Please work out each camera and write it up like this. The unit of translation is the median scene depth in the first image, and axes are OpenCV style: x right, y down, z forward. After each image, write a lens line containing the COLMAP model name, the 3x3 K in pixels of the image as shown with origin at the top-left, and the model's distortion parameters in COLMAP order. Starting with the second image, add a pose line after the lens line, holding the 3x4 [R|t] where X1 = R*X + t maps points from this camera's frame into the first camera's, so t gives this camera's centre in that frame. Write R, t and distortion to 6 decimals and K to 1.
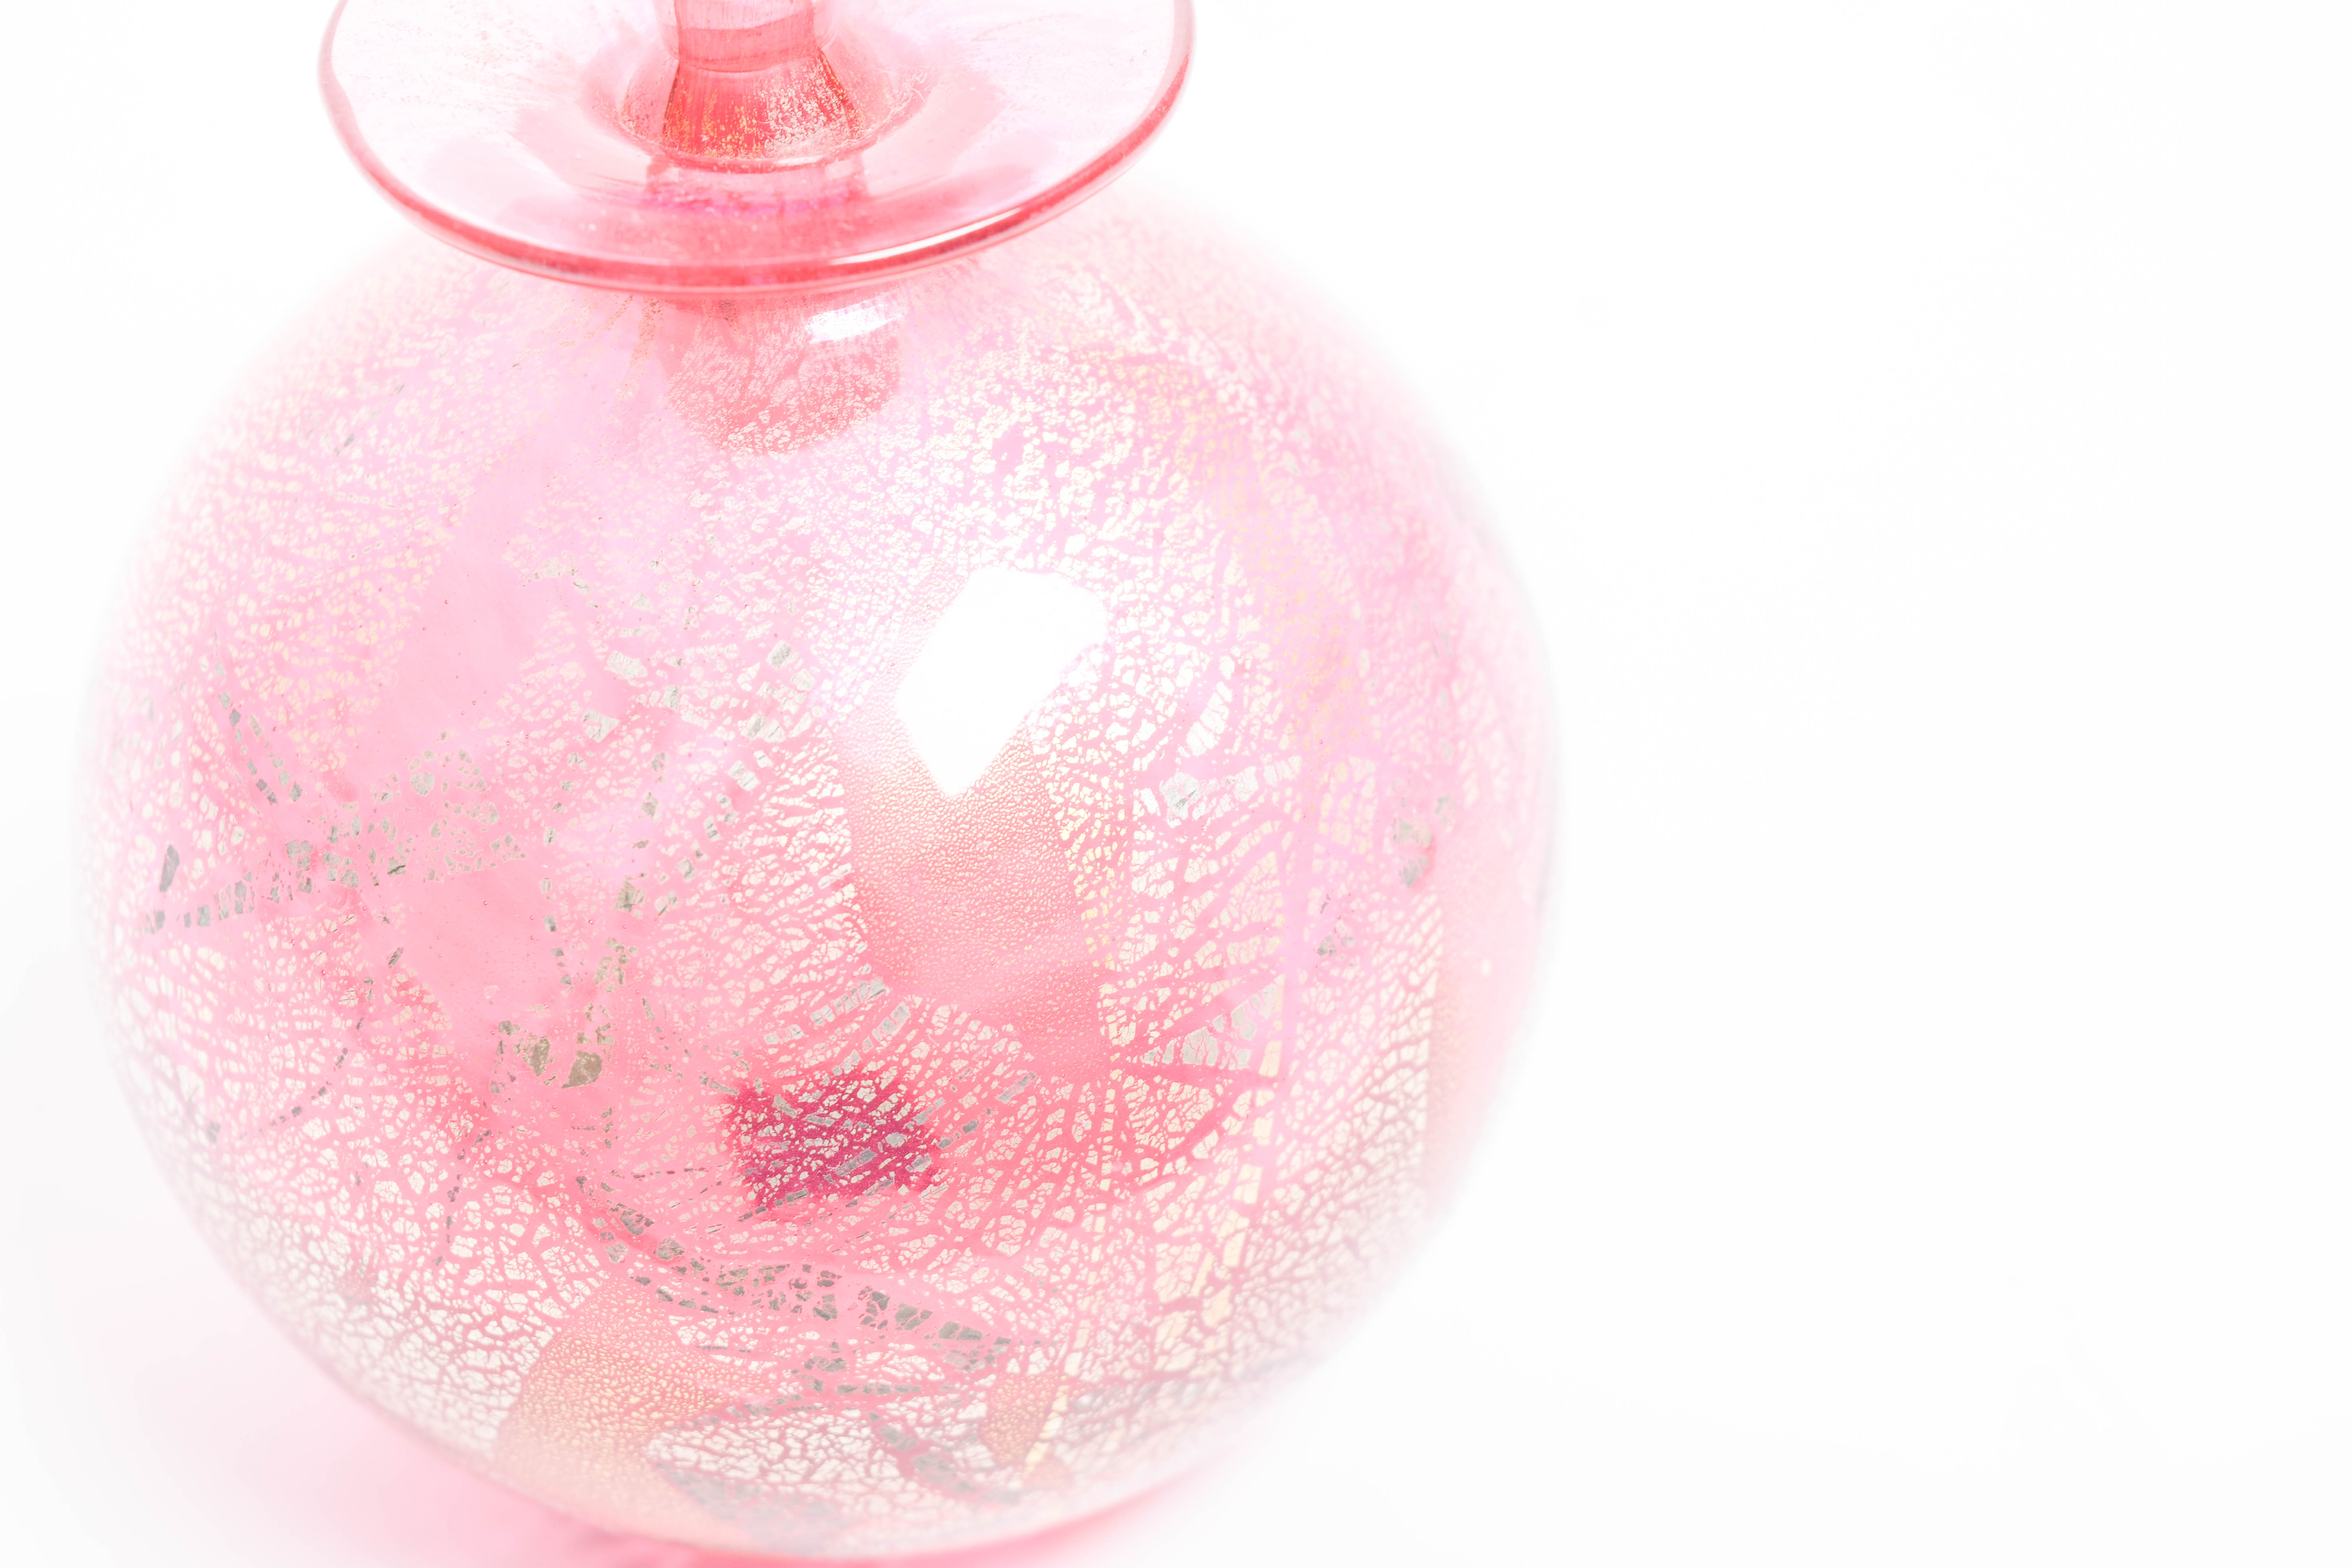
lens RADIAL K [[5211.6, 0, 1174.6], [0, 5211.6, 787.5], [0, 0, 1]] dist [-0.046610, 0.000000]
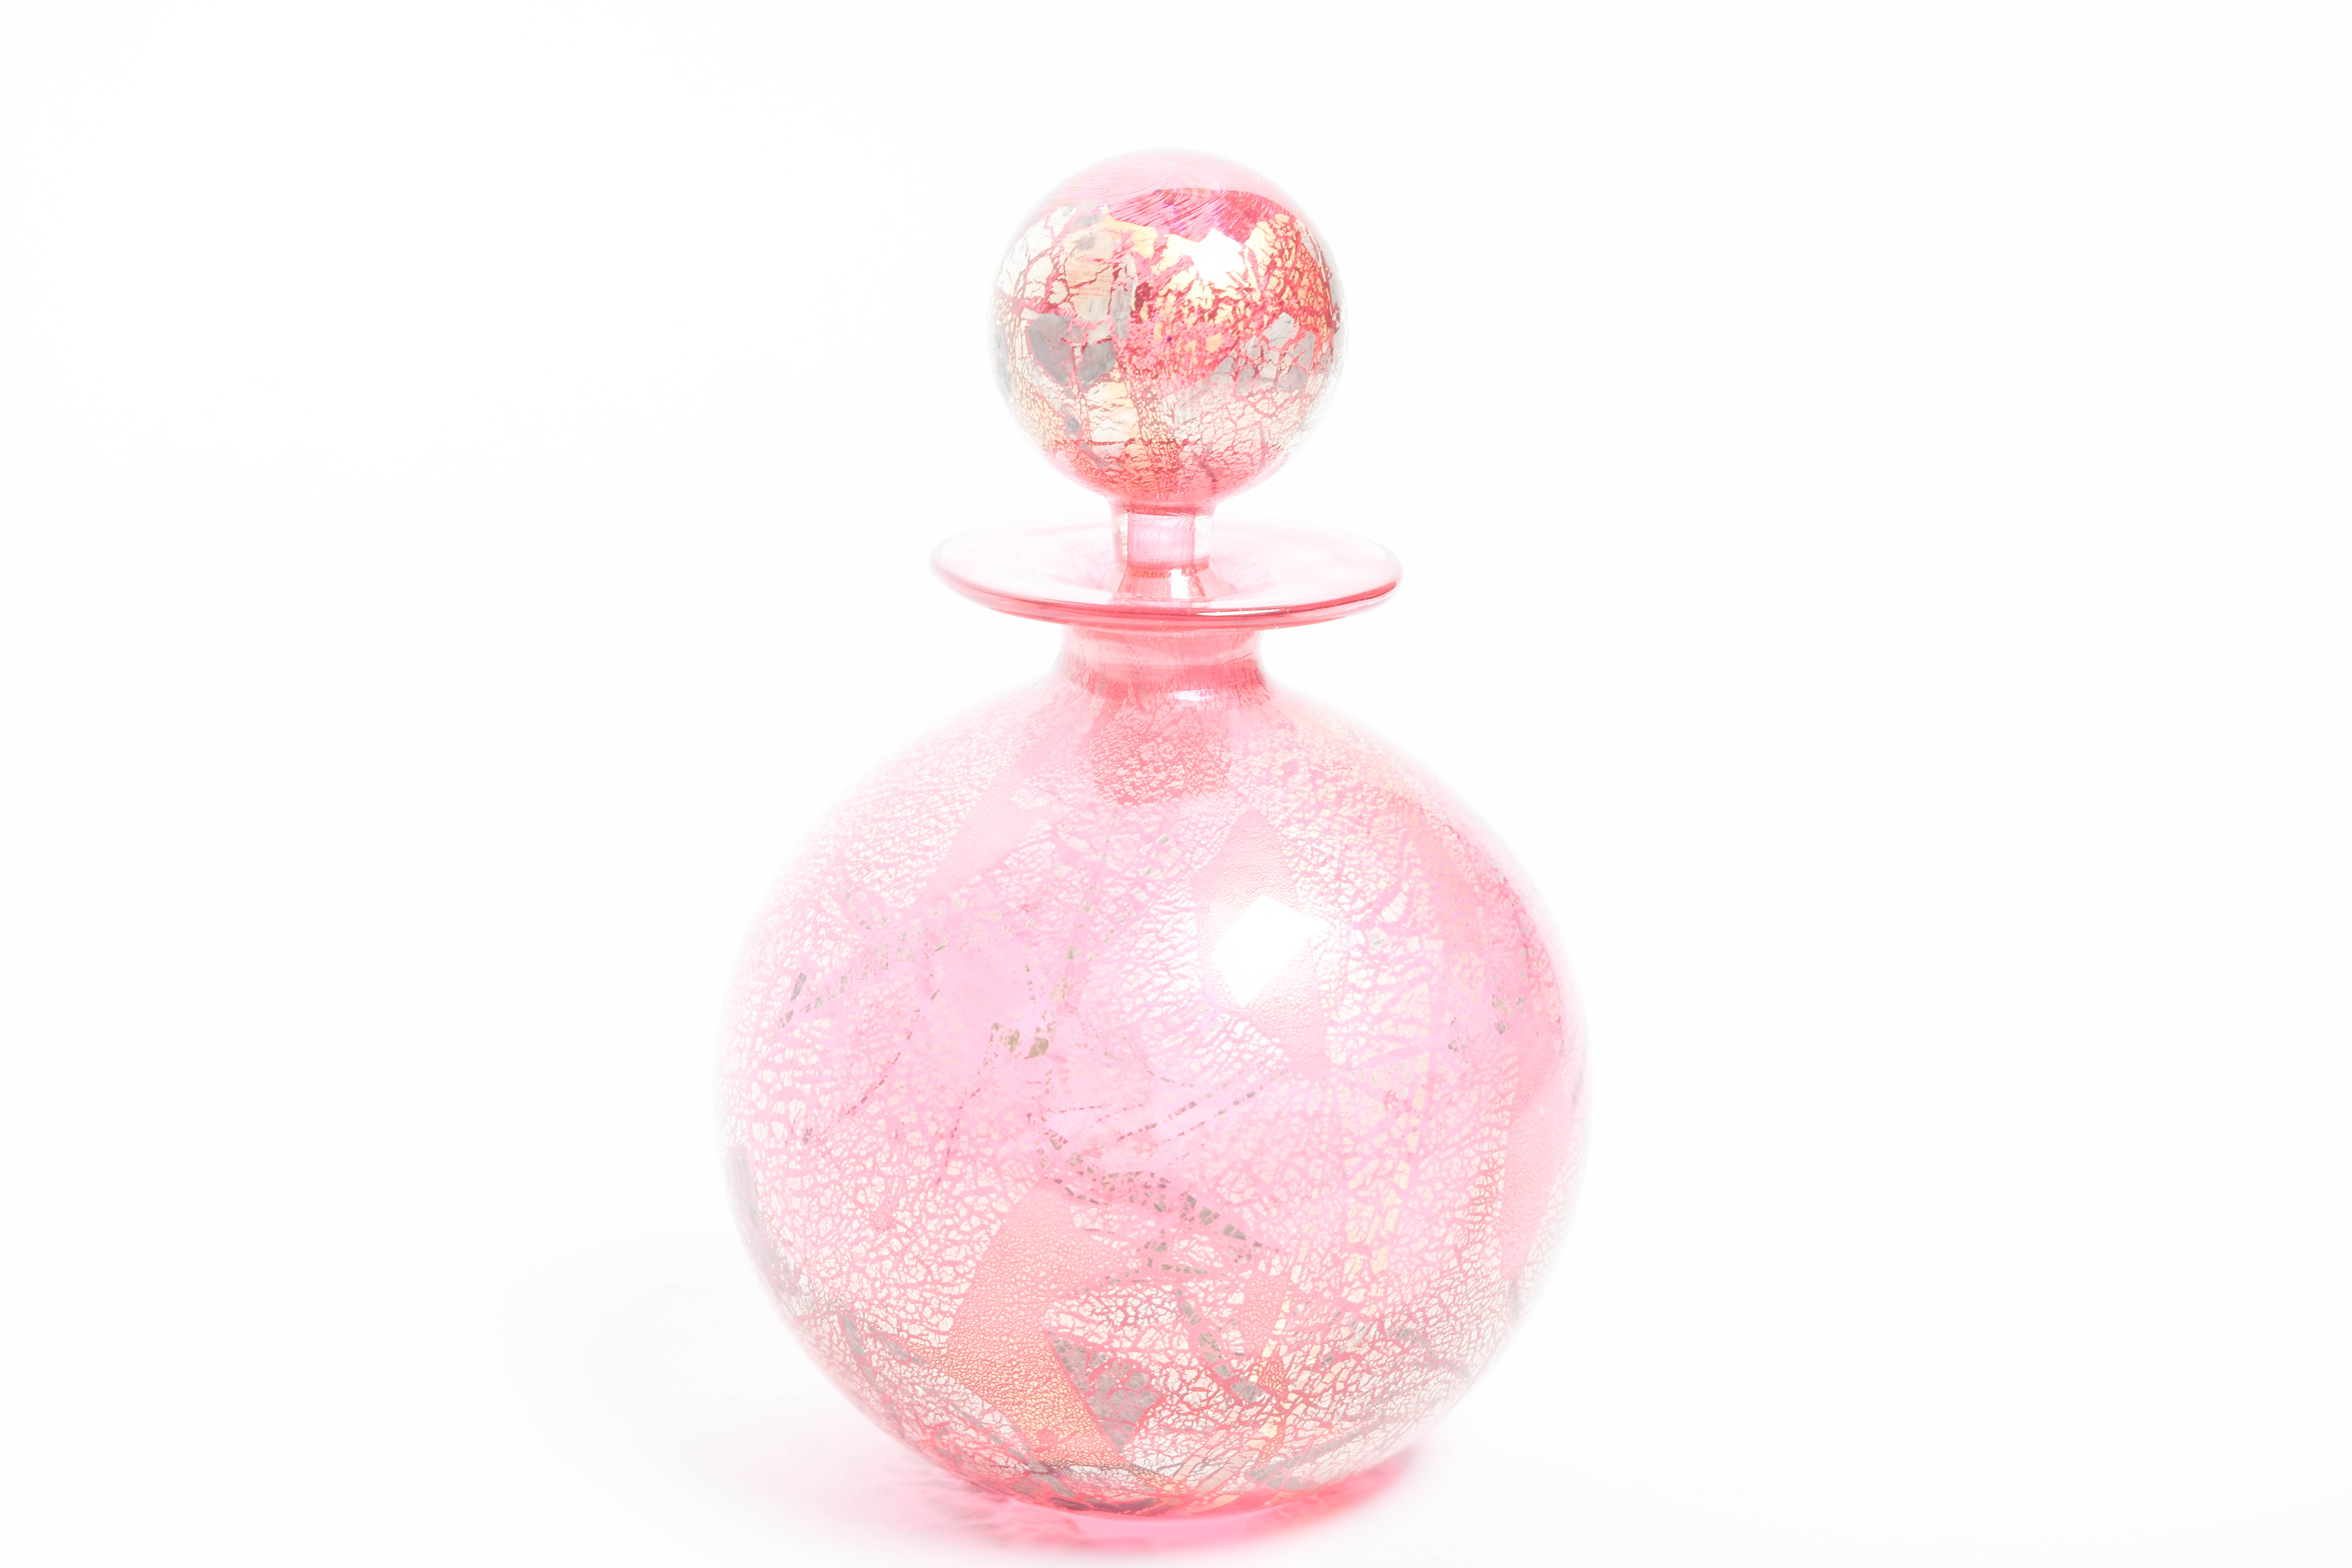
lens RADIAL K [[5211.6, 0, 1176.8], [0, 5211.6, 781.4], [0, 0, 1]] dist [-0.046610, 0.000000]
pose [[0.997982, 0.058542, -0.024574, -0.026485], [-0.063453, 0.906313, -0.417815, 0.700343], [-0.002188, 0.418532, 0.908200, -0.650806]]
